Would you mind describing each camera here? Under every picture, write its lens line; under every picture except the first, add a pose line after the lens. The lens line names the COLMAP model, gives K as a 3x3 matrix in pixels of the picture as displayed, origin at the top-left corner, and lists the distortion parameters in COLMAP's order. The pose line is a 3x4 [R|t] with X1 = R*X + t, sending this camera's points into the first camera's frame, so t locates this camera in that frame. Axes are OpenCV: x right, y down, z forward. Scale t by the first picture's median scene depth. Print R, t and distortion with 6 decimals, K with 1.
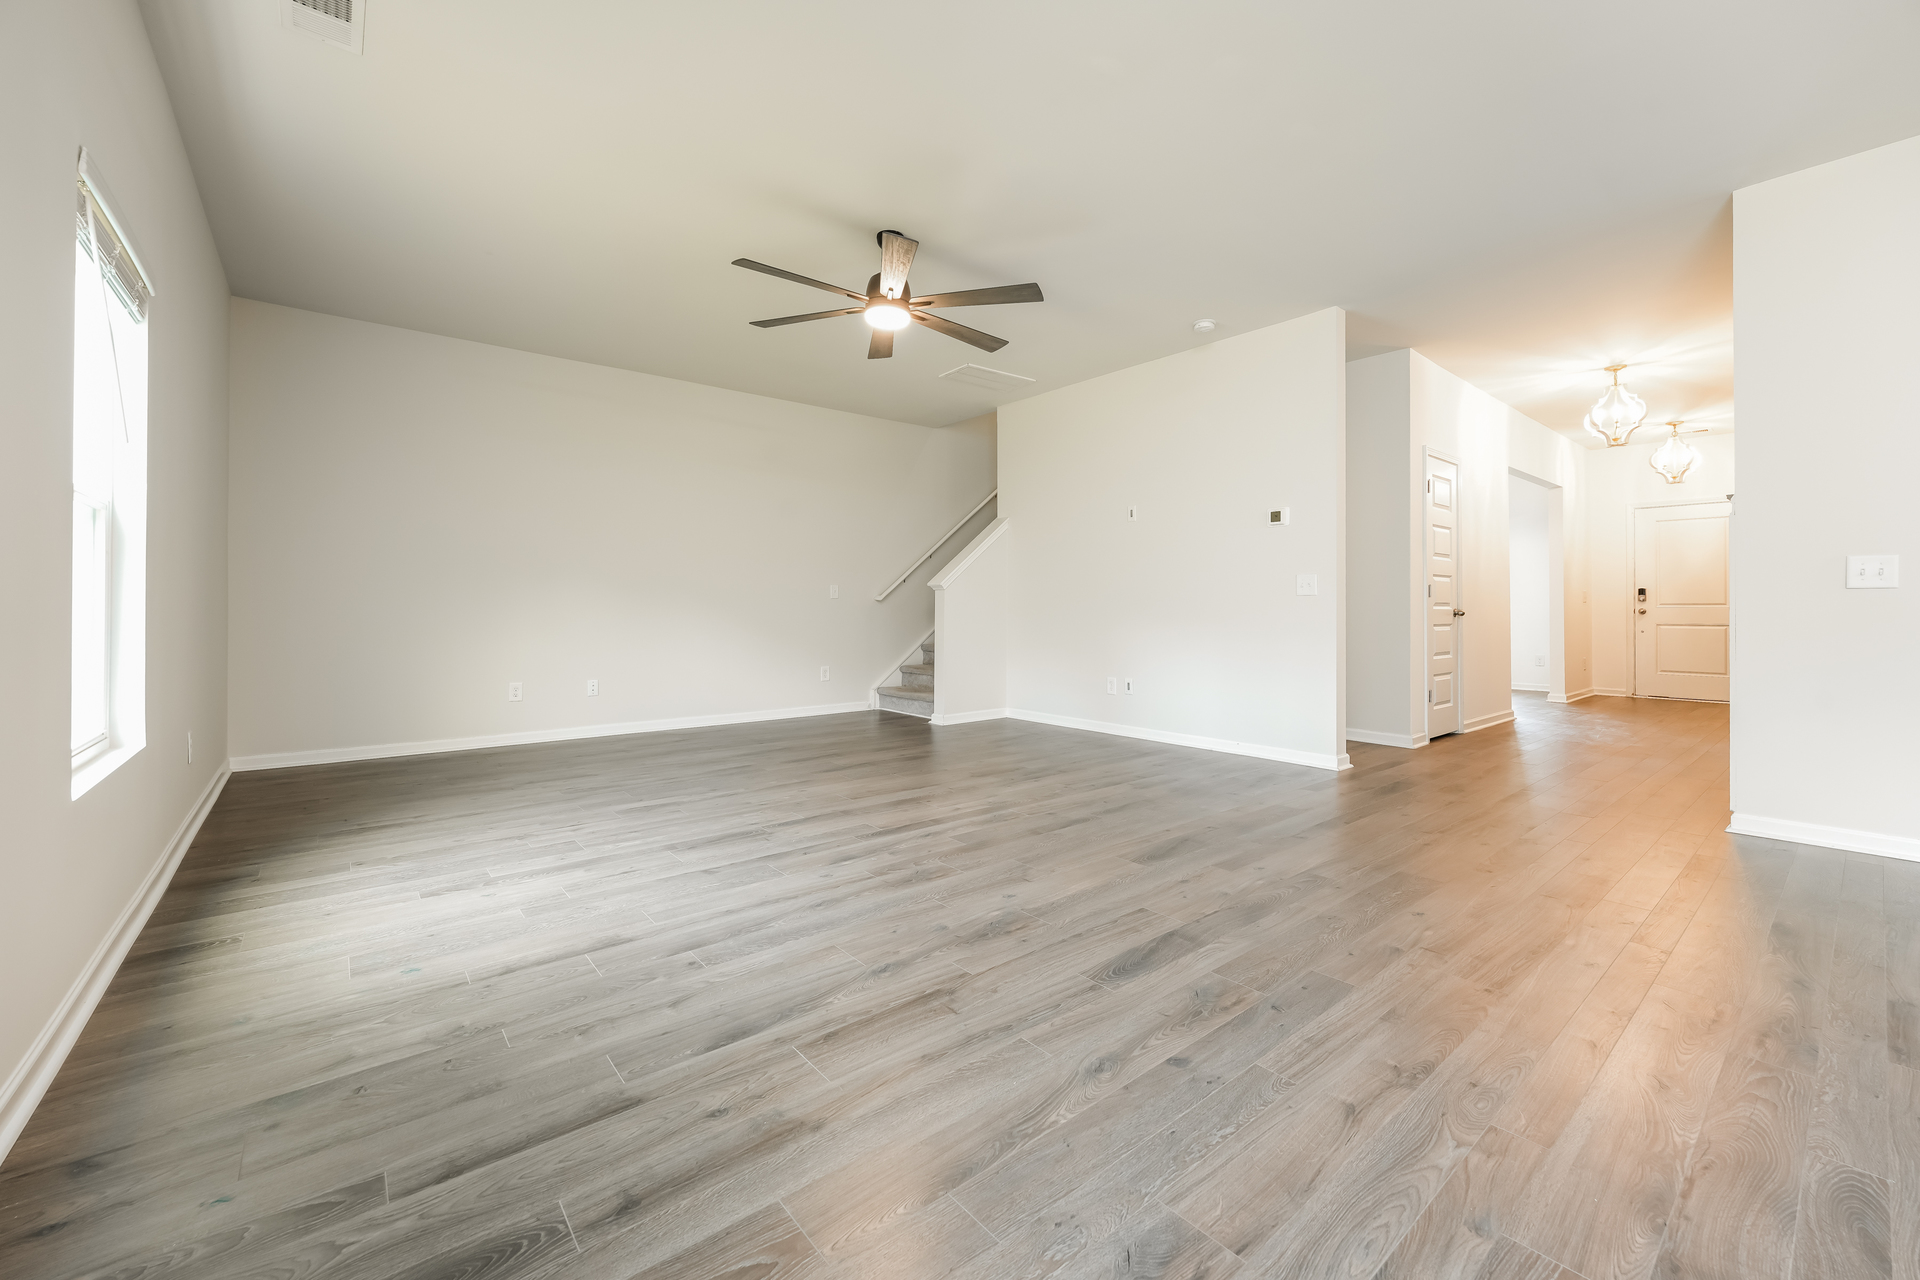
lens RADIAL K [[760.5, 0, 966.4], [0, 760.5, 609.8], [0, 0, 1]] dist [-0.000898, 0.000070]
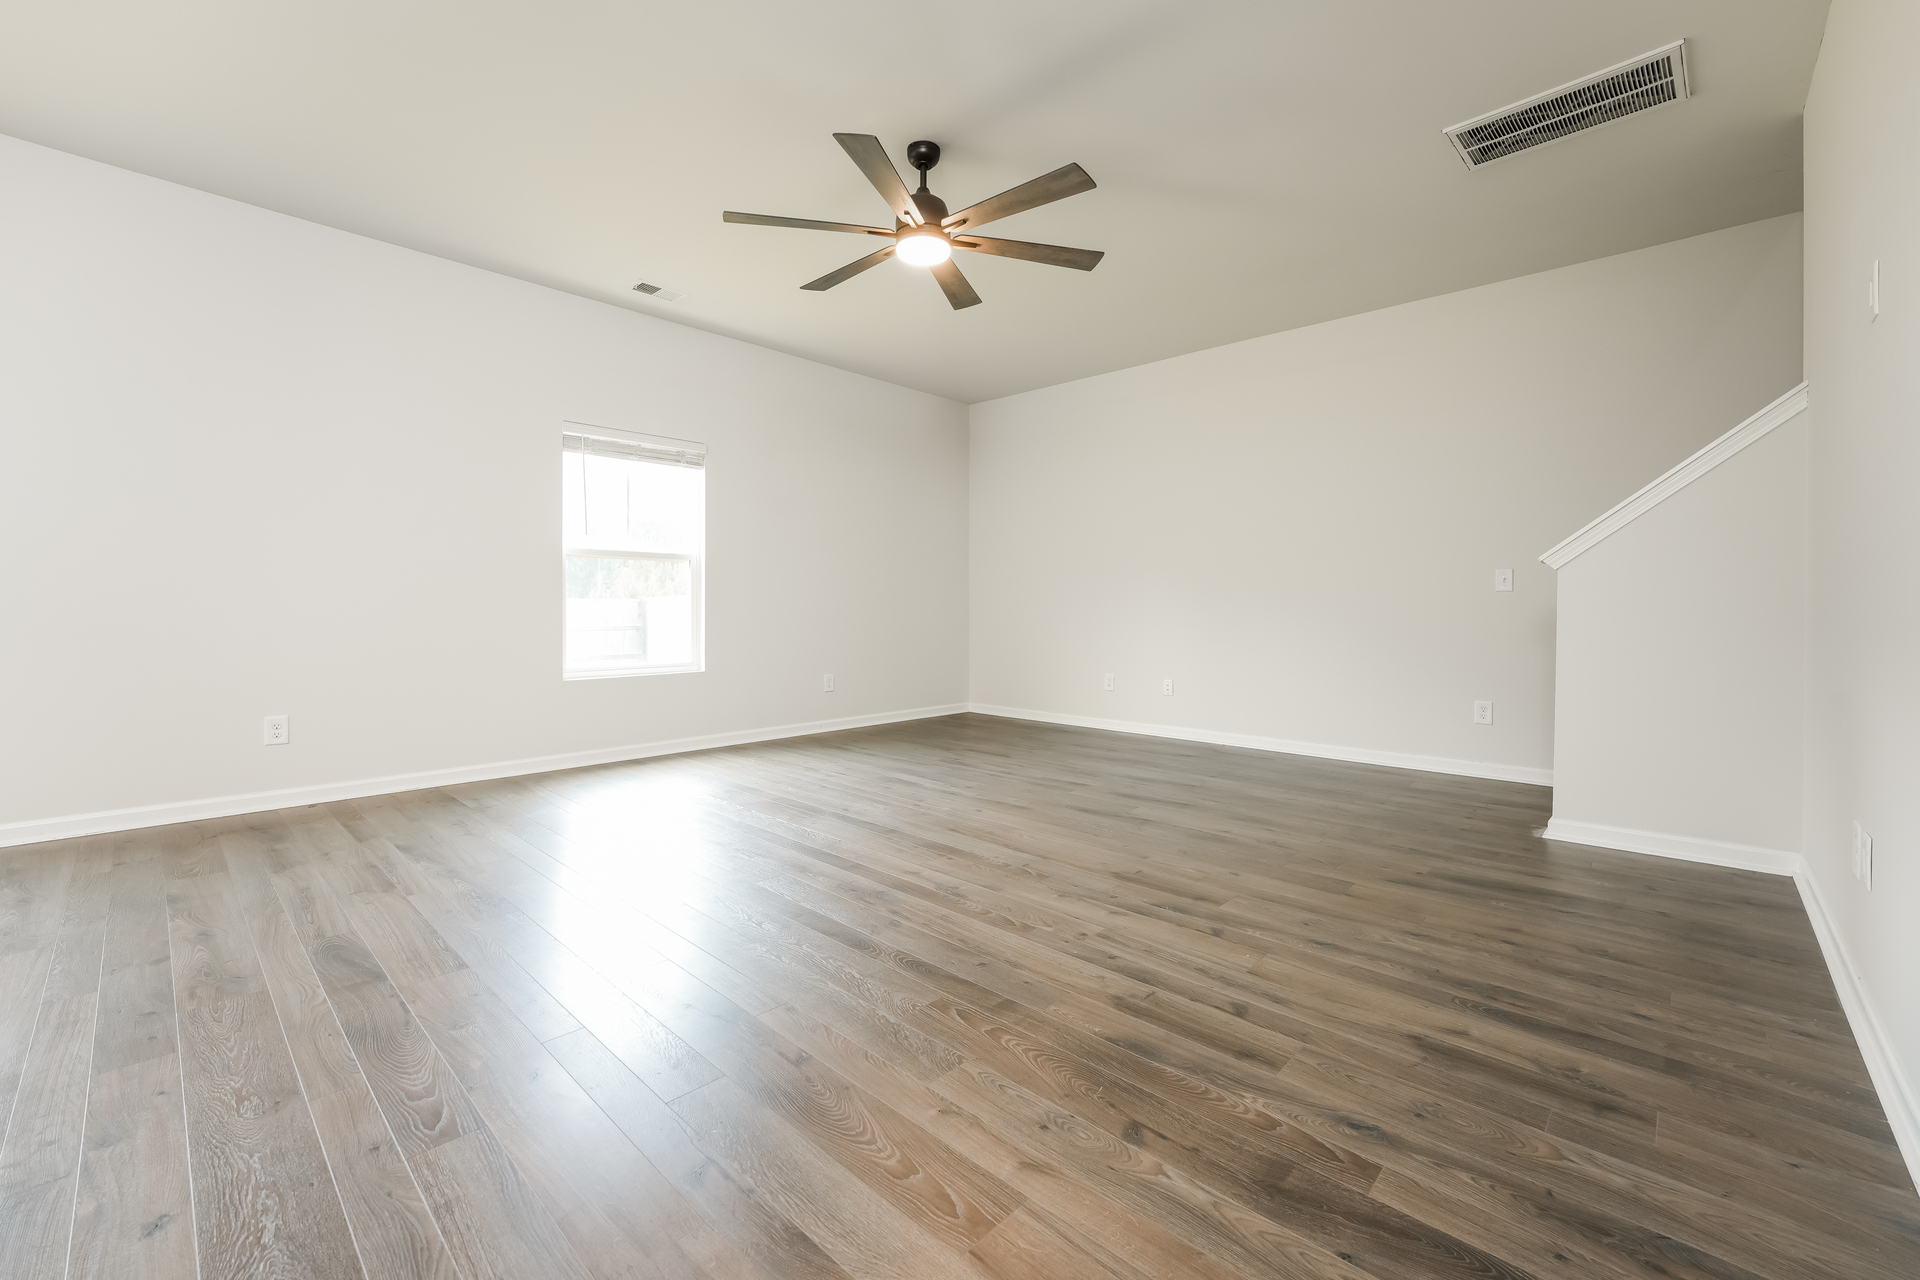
lens RADIAL K [[784.7, 0, 957.0], [0, 784.7, 610.4], [0, 0, 1]] dist [-0.001472, 0.000138]
pose [[0.110889, -0.000423, -0.993833, 1.470074], [-0.001901, 0.999998, -0.000638, 0.012455], [0.993831, 0.001960, 0.110888, 1.861147]]
